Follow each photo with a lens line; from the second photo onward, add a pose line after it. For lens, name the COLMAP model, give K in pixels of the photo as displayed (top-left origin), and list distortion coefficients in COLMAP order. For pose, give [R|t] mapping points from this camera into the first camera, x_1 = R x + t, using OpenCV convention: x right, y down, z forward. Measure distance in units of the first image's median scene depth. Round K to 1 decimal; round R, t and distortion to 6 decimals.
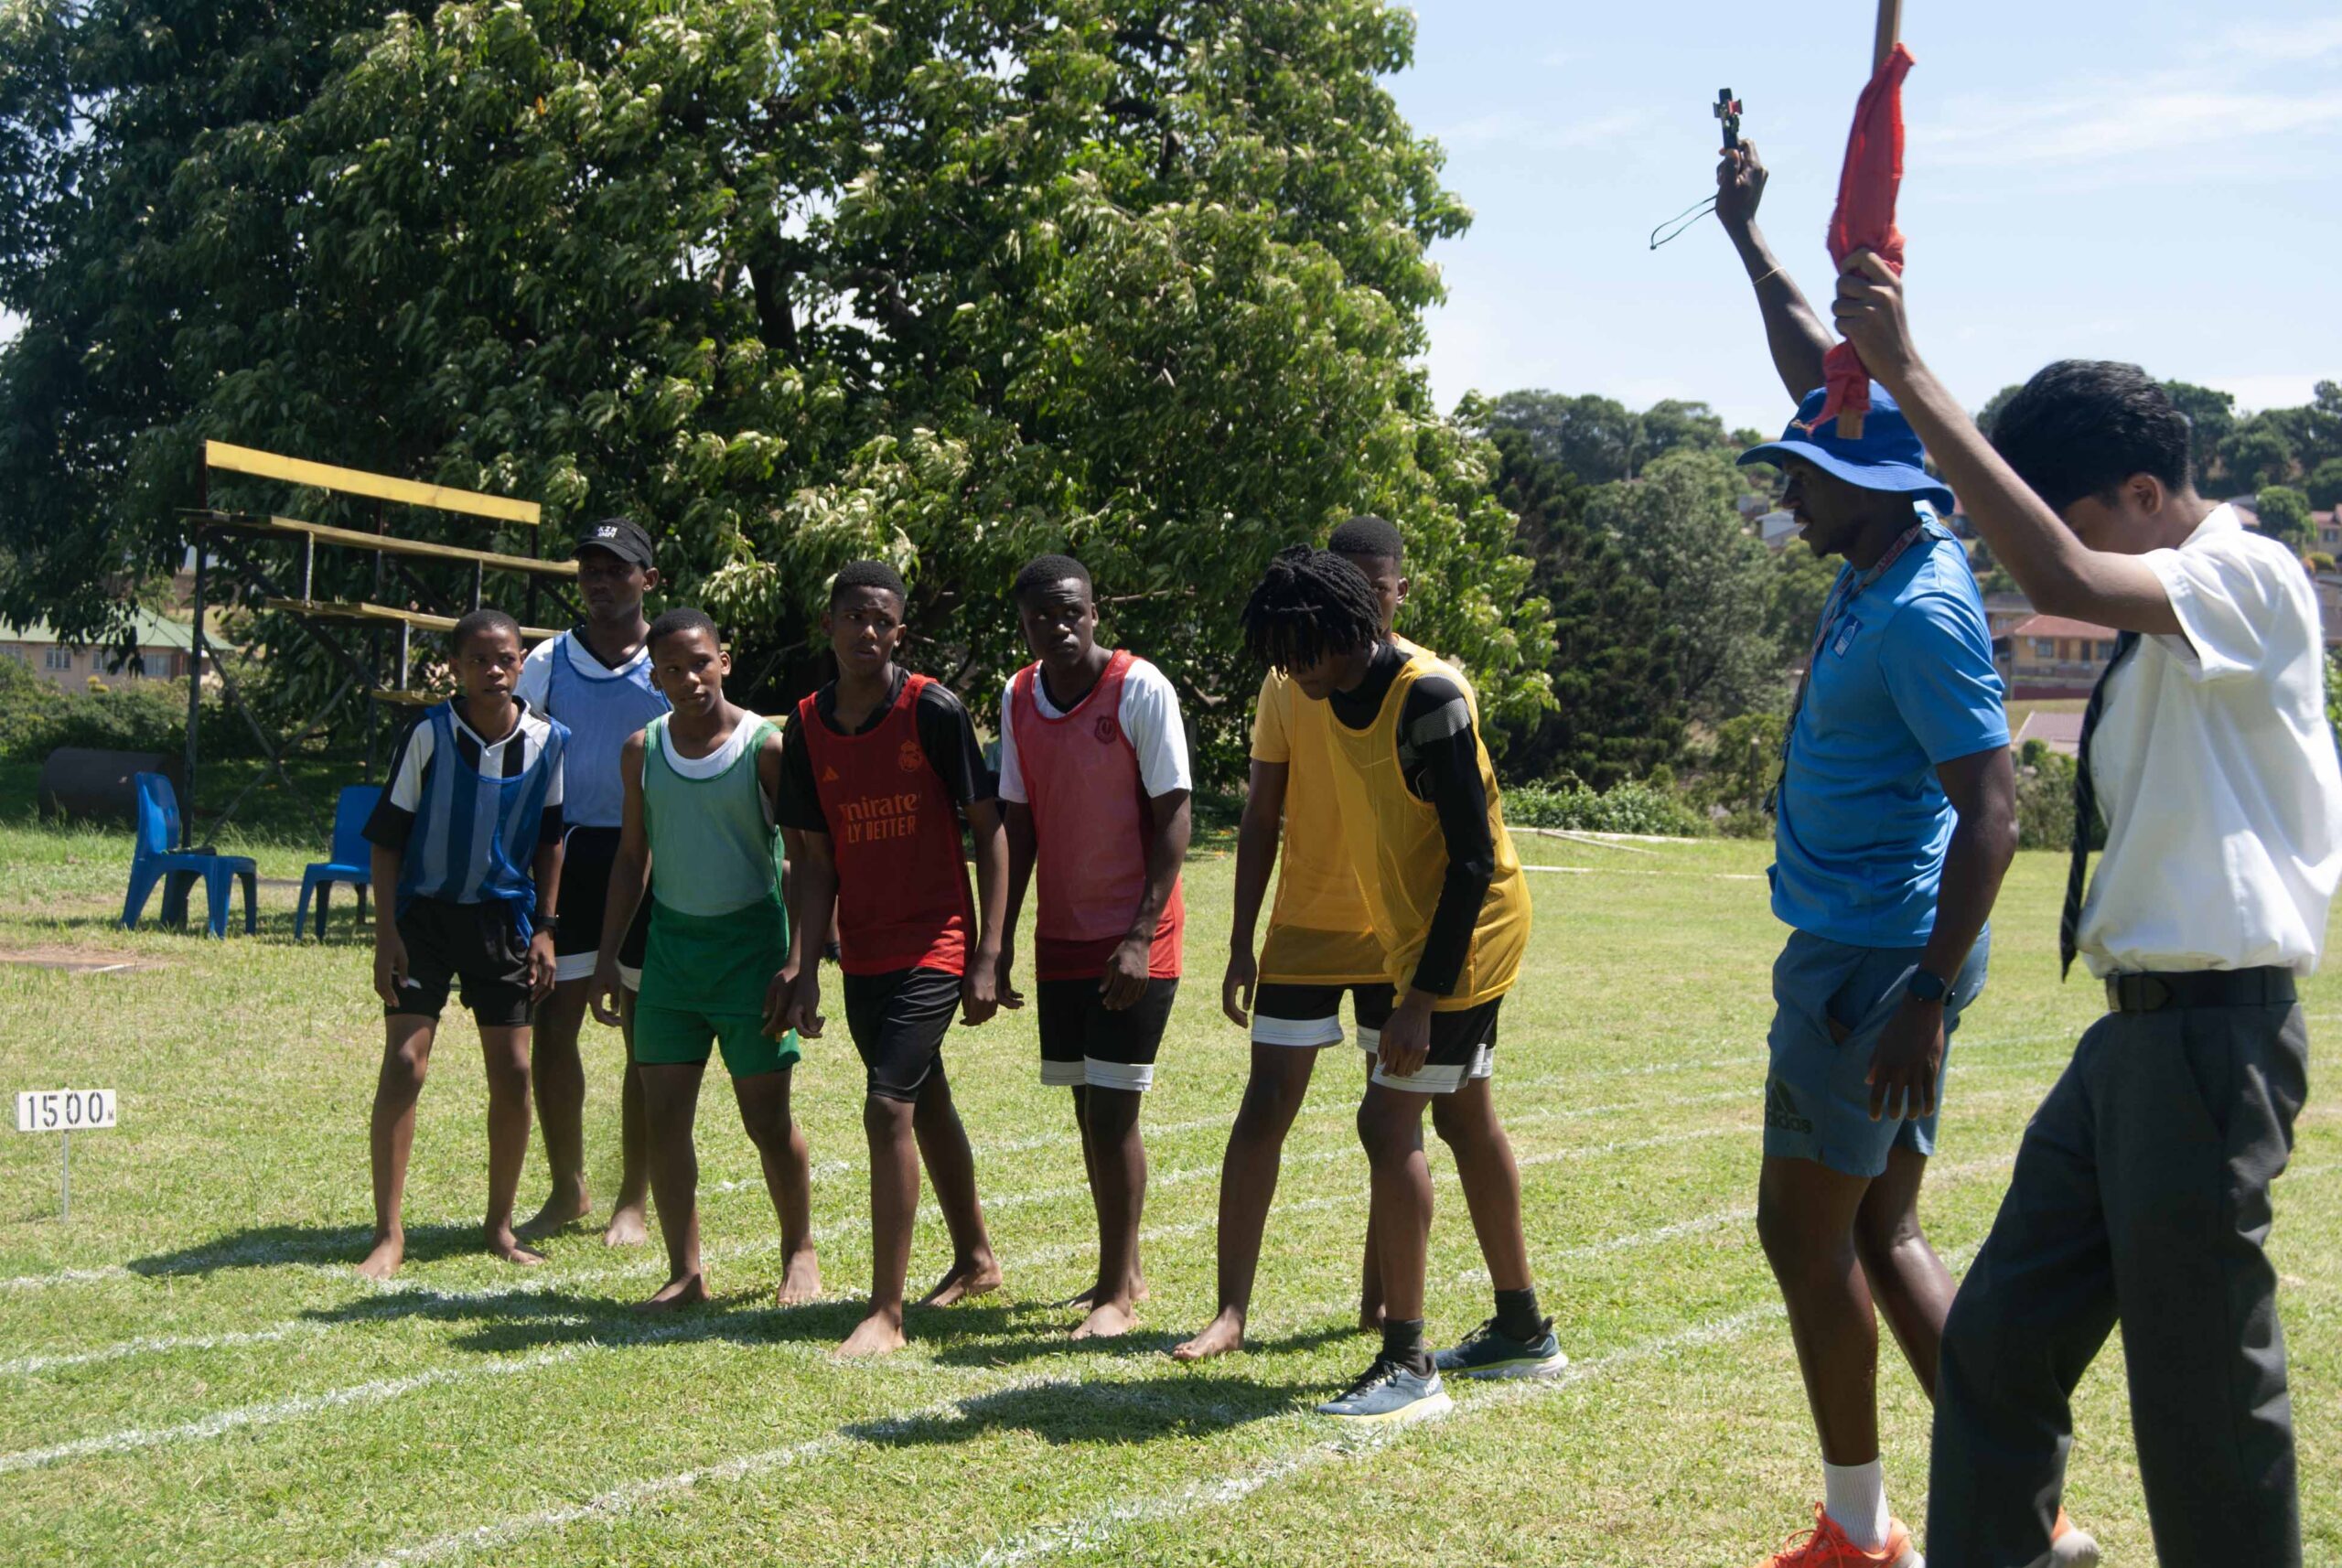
lens RADIAL K [[3475.0, 0, 1172.0], [0, 3475.0, 785.7], [0, 0, 1]] dist [-0.031176, -0.015018]
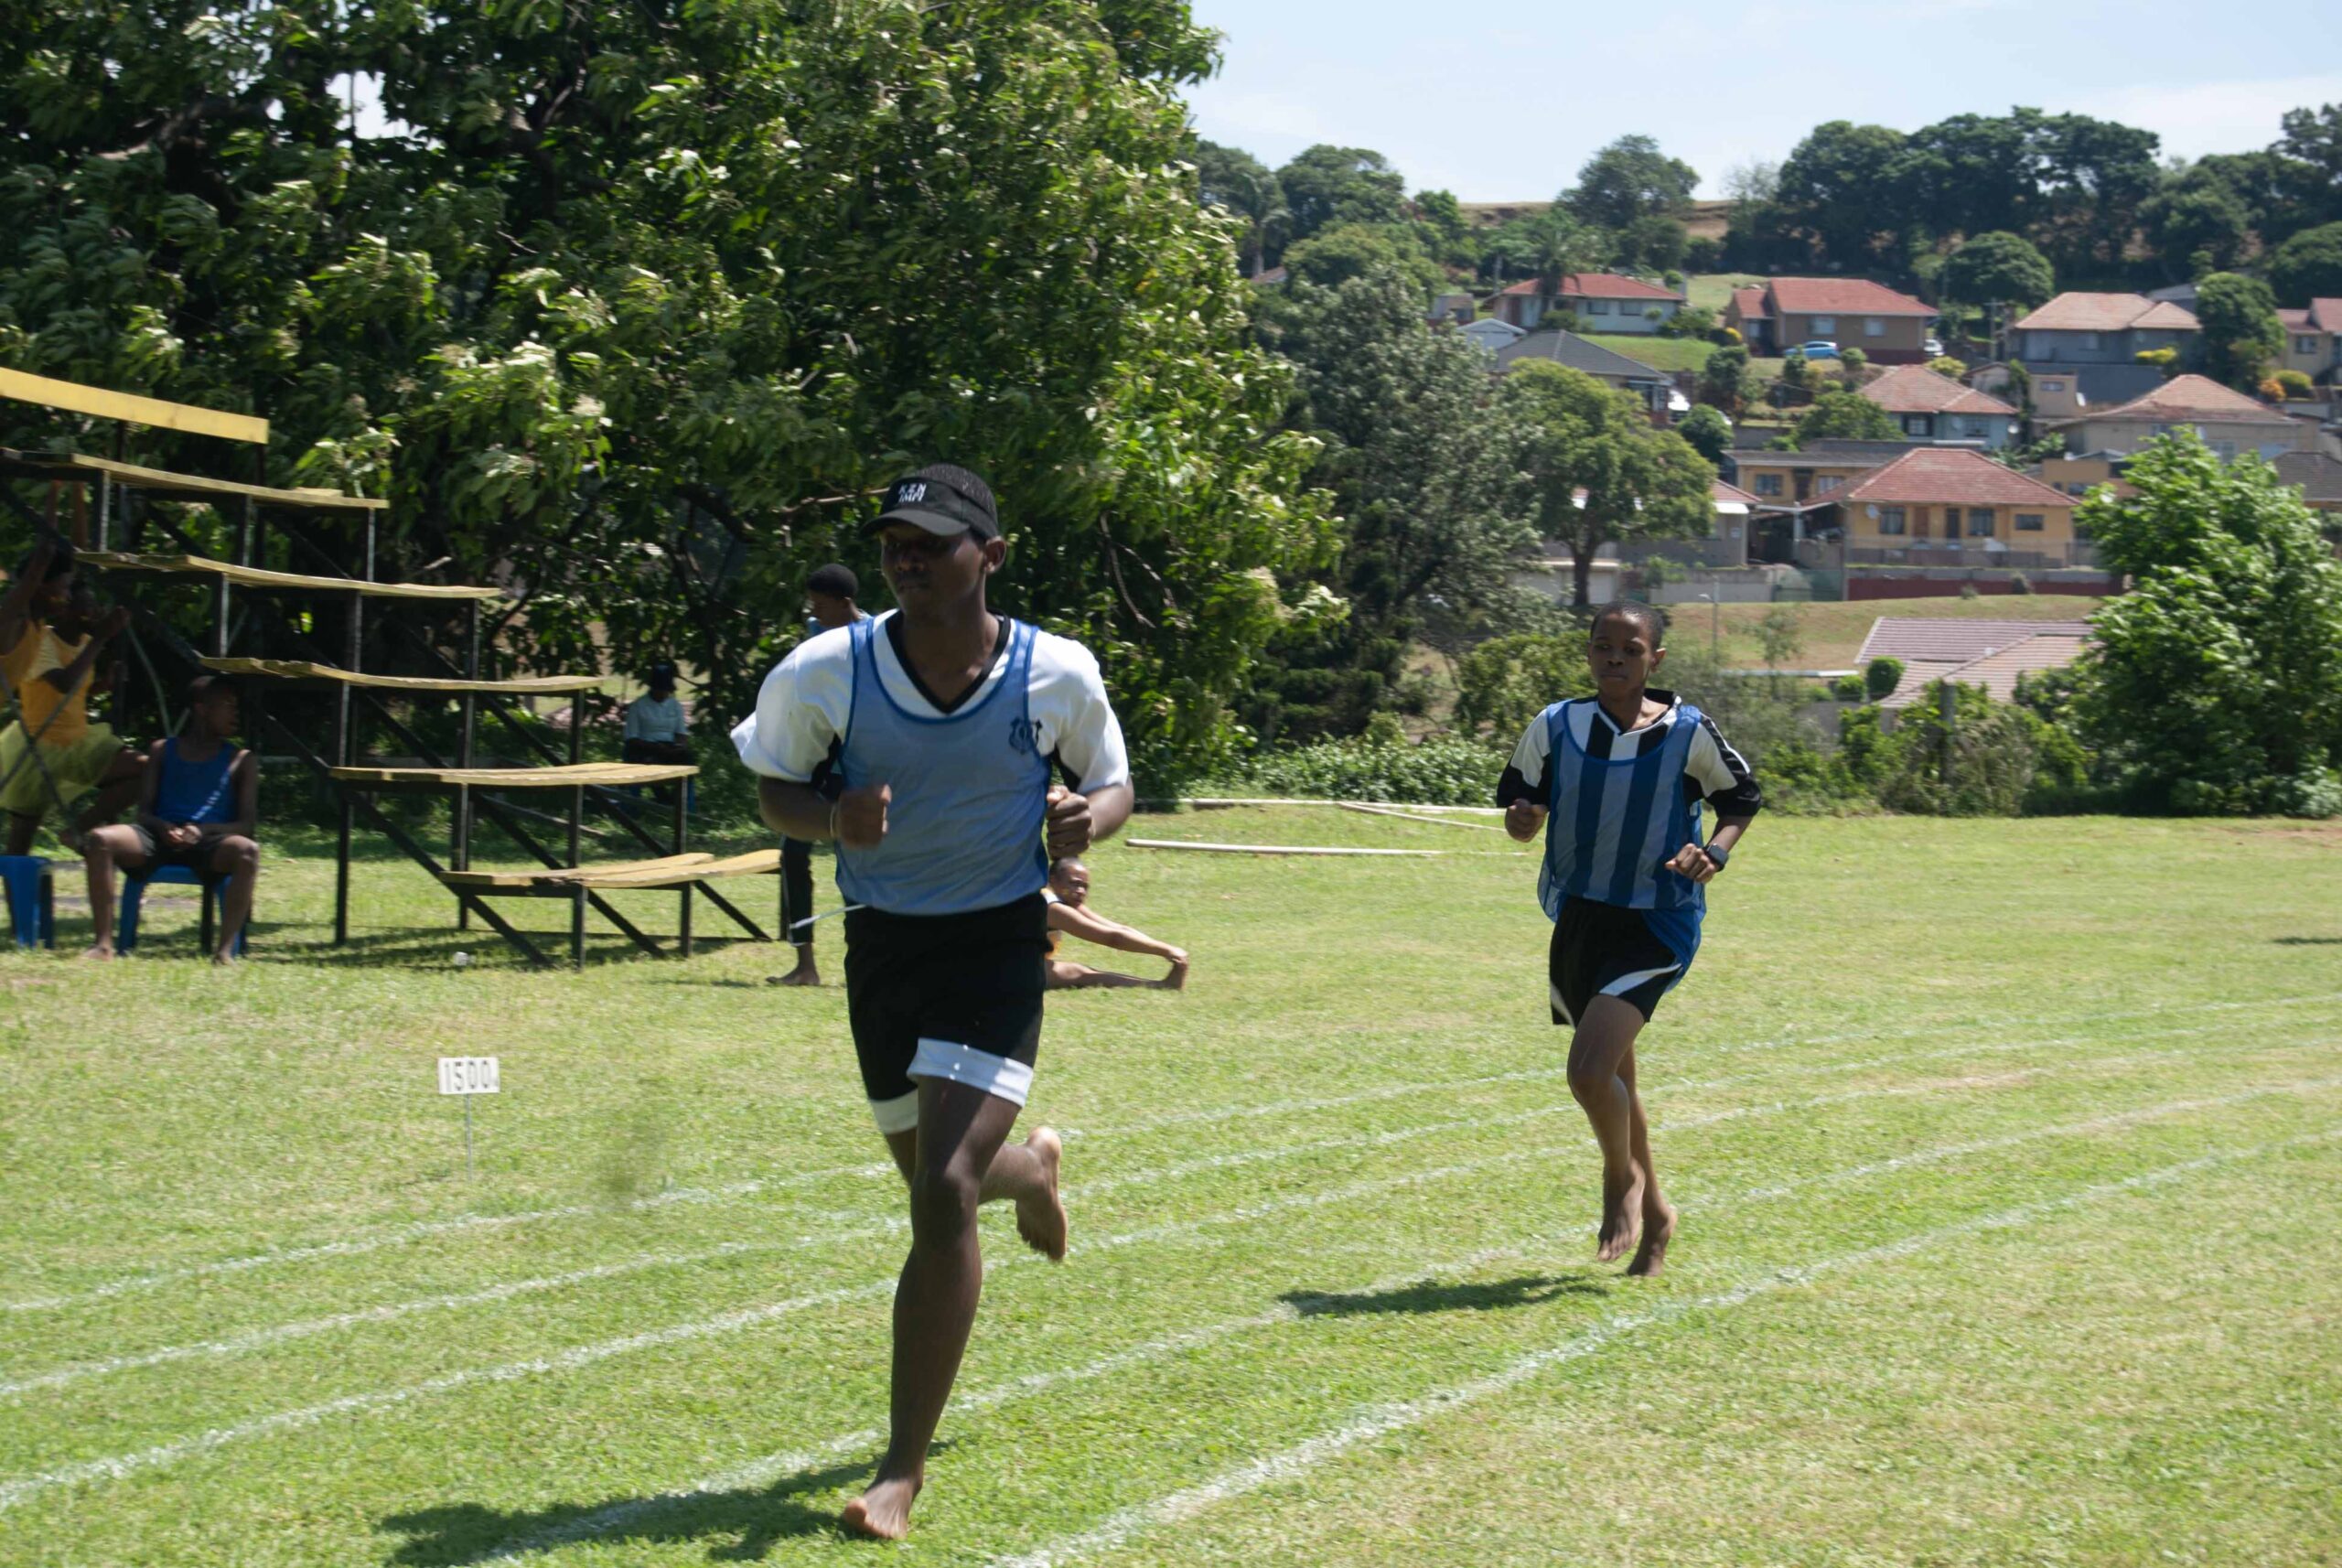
lens RADIAL K [[5433.5, 0, 1171.3], [0, 5433.5, 849.0], [0, 0, 1]] dist [0.012113, -0.490108]
pose [[0.992905, -0.021167, 0.117012, -0.273018], [0.018941, 0.999619, 0.020099, -0.005416], [-0.117392, -0.017740, 0.992927, -0.630211]]
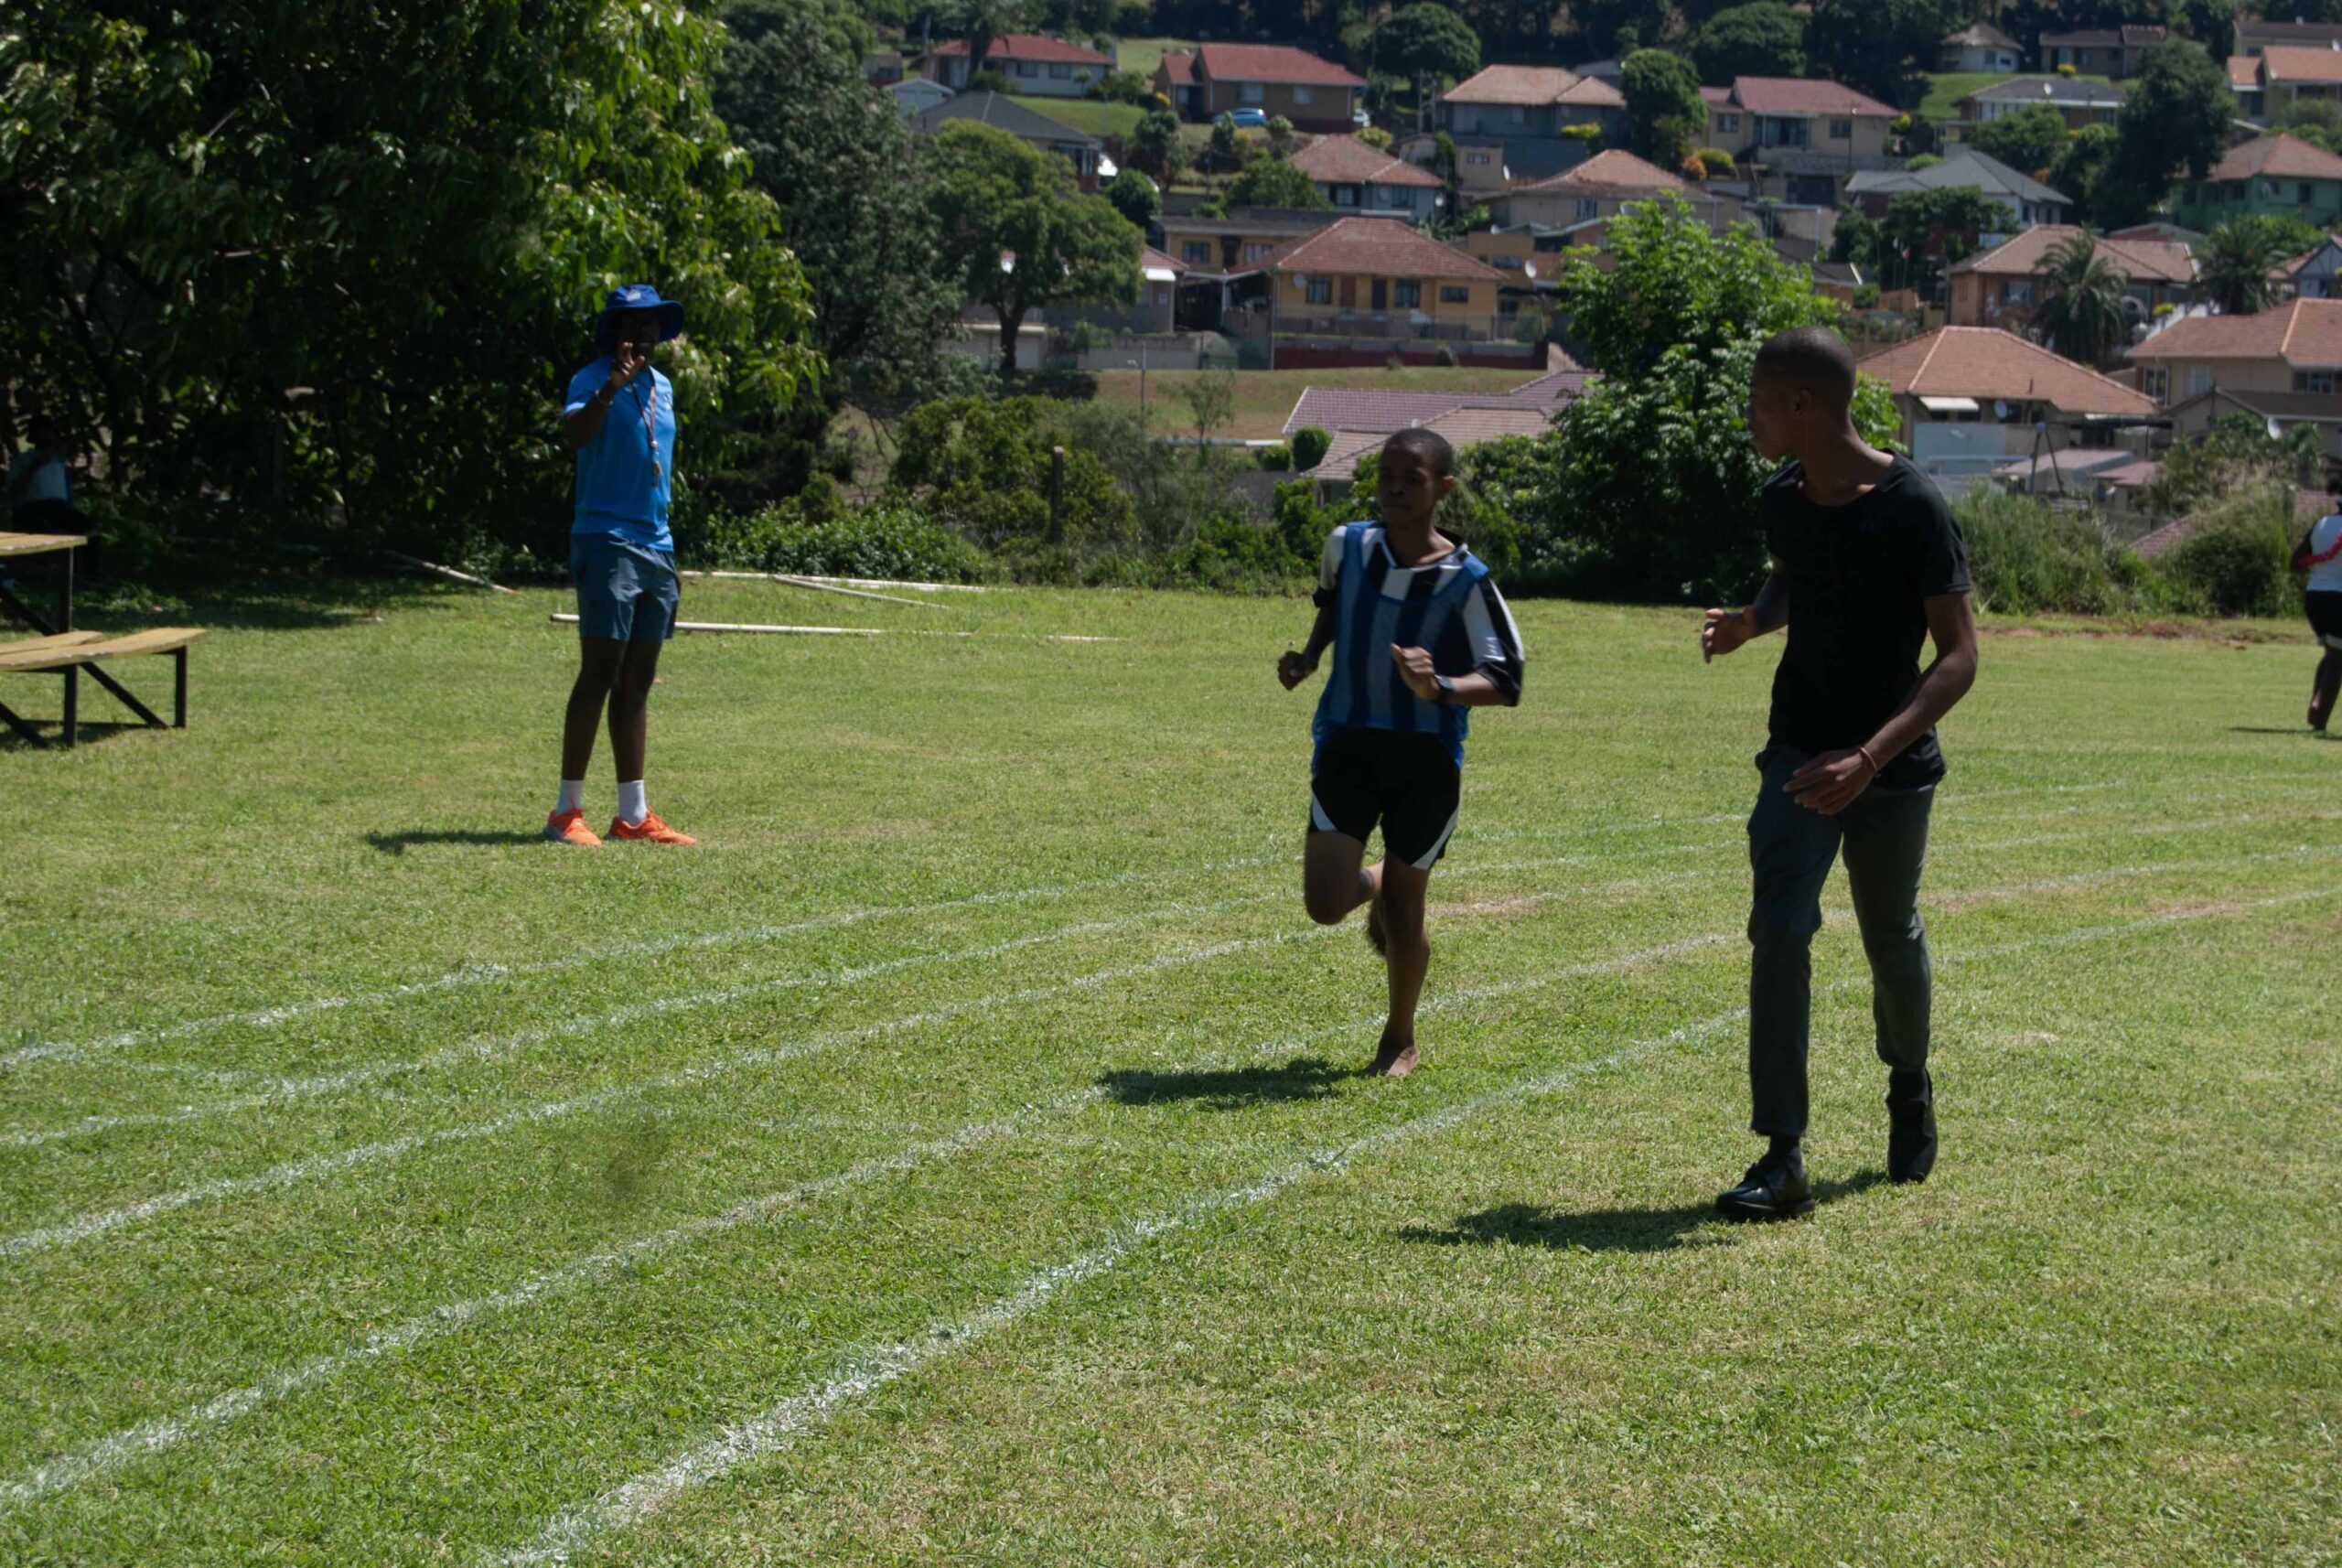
lens RADIAL K [[5439.8, 0, 1175.5], [0, 5439.8, 789.4], [0, 0, 1]] dist [-0.022701, 0.030941]
pose [[0.974846, -0.015559, 0.222338, -0.257974], [0.003614, 0.998533, 0.054033, -0.014137], [-0.222852, -0.051870, 0.973471, -0.449651]]
